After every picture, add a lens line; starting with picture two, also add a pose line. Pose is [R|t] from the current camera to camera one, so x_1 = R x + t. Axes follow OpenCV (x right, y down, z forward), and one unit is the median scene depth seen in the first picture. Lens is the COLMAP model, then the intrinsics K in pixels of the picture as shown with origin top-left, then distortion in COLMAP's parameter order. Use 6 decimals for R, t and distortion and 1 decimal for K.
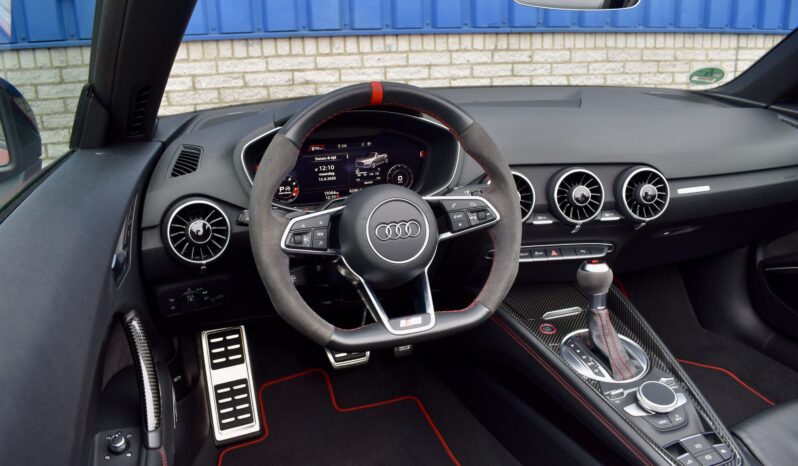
lens RADIAL K [[624.0, 0, 394.1], [0, 624.0, 234.2], [0, 0, 1]] dist [-0.092088, 0.005401]
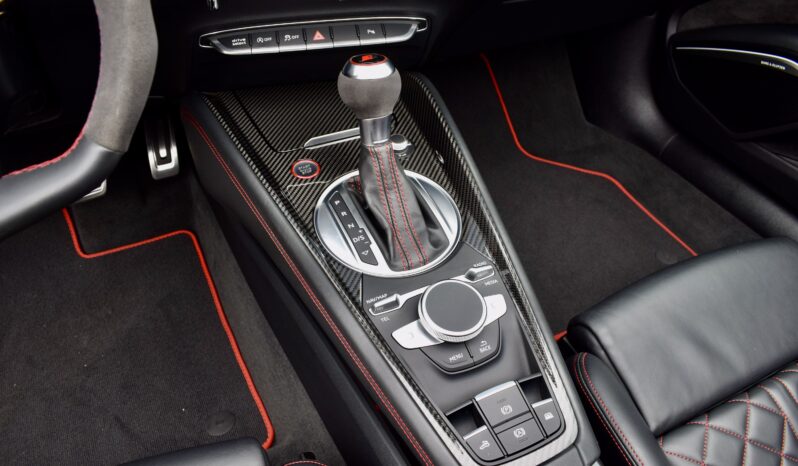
lens RADIAL K [[624.0, 0, 399.9], [0, 624.0, 236.5], [0, 0, 1]] dist [-0.092088, 0.005401]
pose [[0.990707, -0.052595, 0.125431, 0.276644], [-0.000059, 0.922041, 0.387092, -0.021062], [-0.136012, -0.383502, 0.913470, 0.441083]]
